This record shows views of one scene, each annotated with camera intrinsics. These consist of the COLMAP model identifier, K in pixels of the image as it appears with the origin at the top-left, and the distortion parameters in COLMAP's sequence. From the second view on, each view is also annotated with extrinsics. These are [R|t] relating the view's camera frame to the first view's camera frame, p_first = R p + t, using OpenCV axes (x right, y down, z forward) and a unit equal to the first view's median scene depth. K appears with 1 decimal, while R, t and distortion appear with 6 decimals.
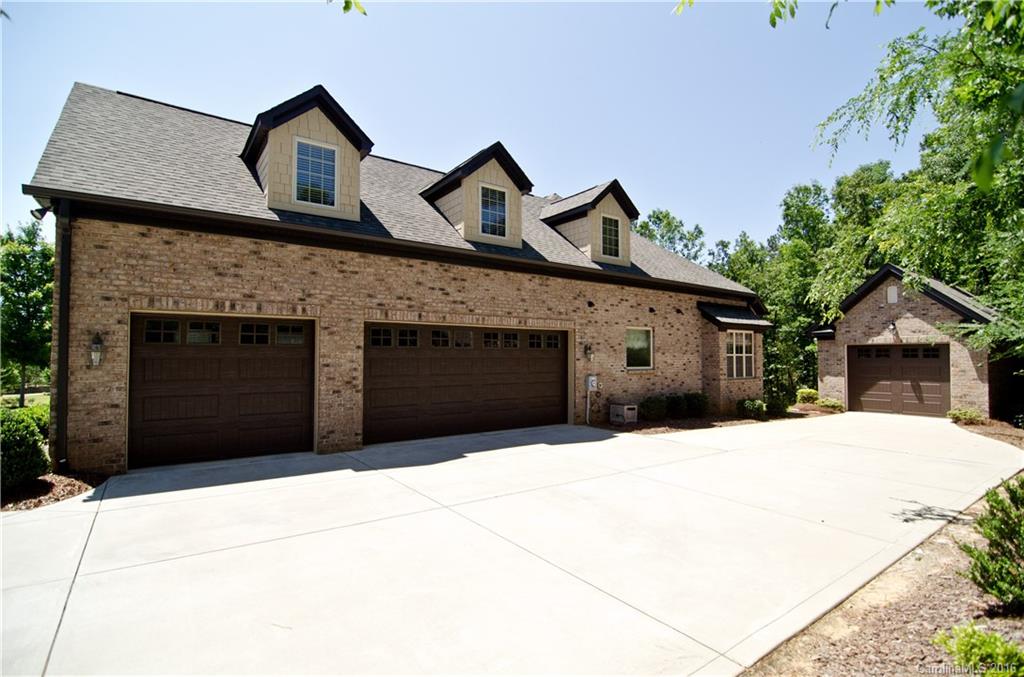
lens RADIAL K [[492.6, 0, 508.4], [0, 492.6, 342.0], [0, 0, 1]] dist [-0.004752, -0.000989]
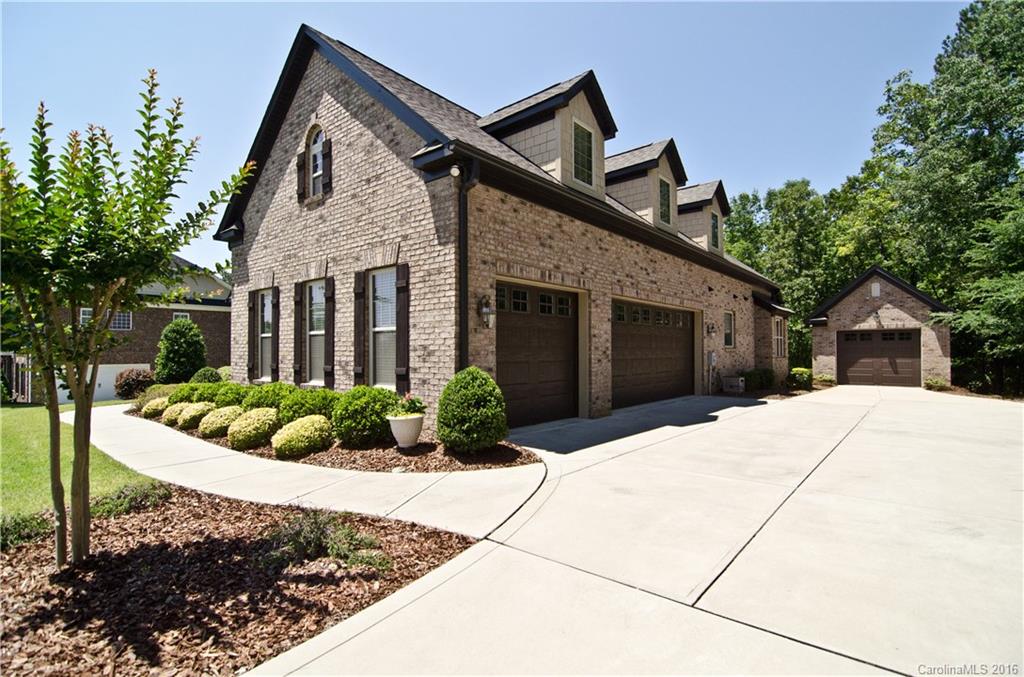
lens RADIAL K [[499.4, 0, 513.3], [0, 499.4, 346.0], [0, 0, 1]] dist [0.003840, 0.000198]
pose [[0.968316, -0.000801, 0.249727, -0.460180], [-0.004095, 0.999809, 0.019088, 0.028214], [-0.249695, -0.019506, 0.968128, -0.001915]]
